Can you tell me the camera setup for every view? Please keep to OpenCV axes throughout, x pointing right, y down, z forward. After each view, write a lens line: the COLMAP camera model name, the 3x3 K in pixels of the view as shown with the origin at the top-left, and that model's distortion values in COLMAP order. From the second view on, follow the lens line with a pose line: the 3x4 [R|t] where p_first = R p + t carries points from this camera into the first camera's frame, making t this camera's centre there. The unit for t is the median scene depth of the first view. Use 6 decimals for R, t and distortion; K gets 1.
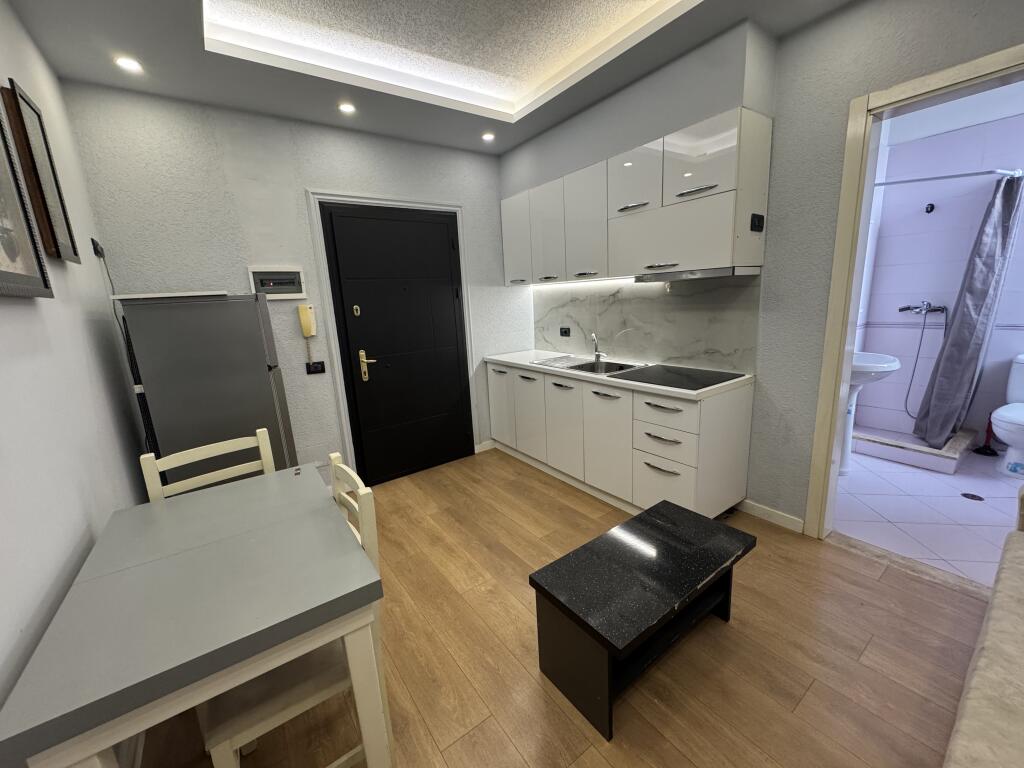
lens RADIAL K [[407.5, 0, 513.8], [0, 407.5, 383.6], [0, 0, 1]] dist [-0.001316, 0.000668]
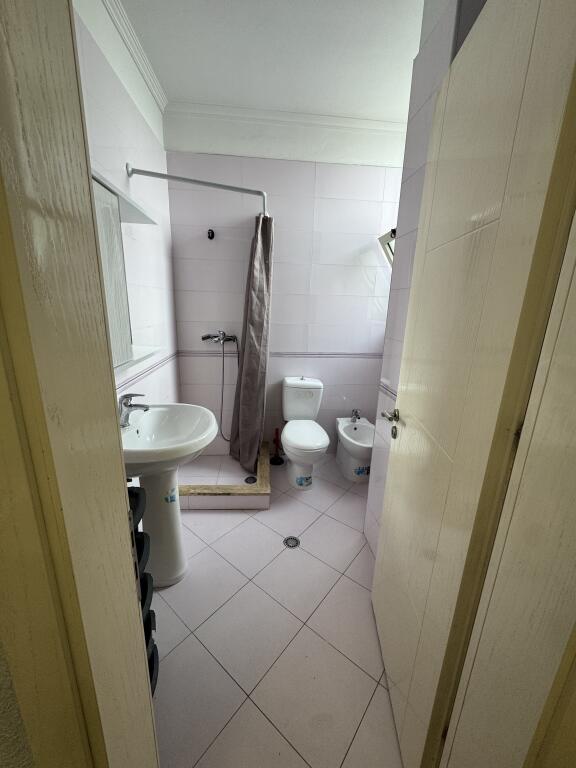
lens RADIAL K [[305.6, 0, 287.8], [0, 305.6, 383.8], [0, 0, 1]] dist [-0.001316, 0.000668]
pose [[0.510759, -0.150608, 0.846429, 0.272831], [0.122030, 0.987268, 0.102032, -0.080234], [-0.851020, 0.051176, 0.522634, 0.294269]]
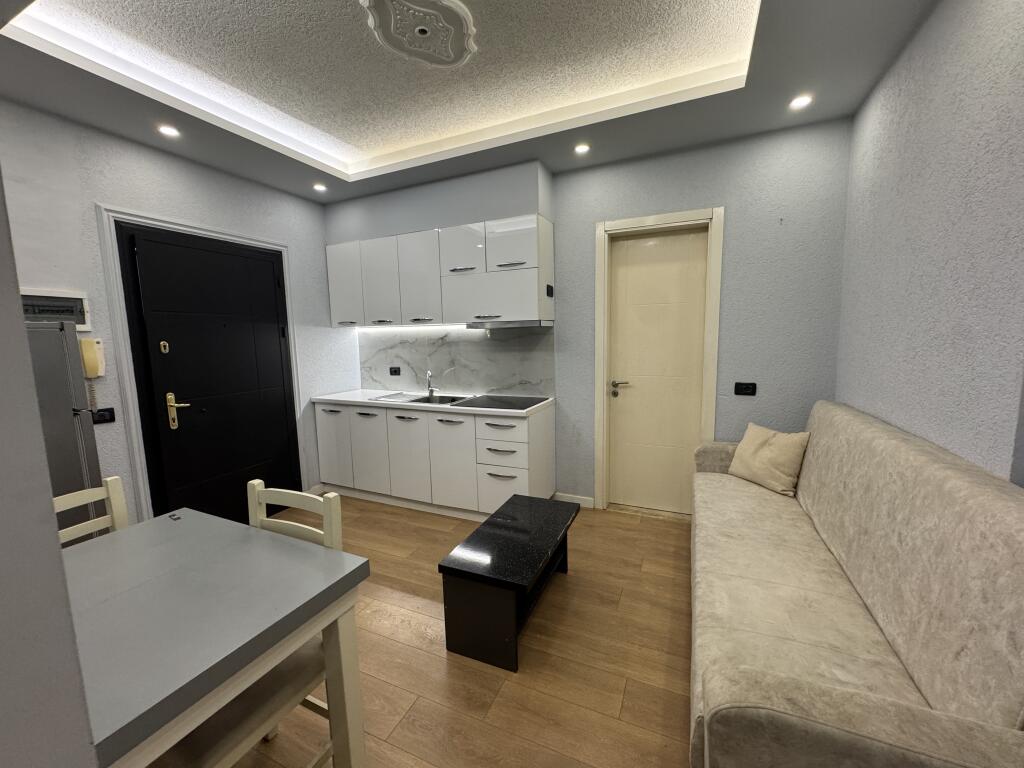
lens RADIAL K [[407.5, 0, 513.3], [0, 407.5, 384.1], [0, 0, 1]] dist [-0.001316, 0.000668]
pose [[0.866095, -0.026839, 0.499159, -0.221350], [0.081874, 0.992689, -0.088684, 0.044302], [-0.493129, 0.117676, 0.861961, -0.124570]]
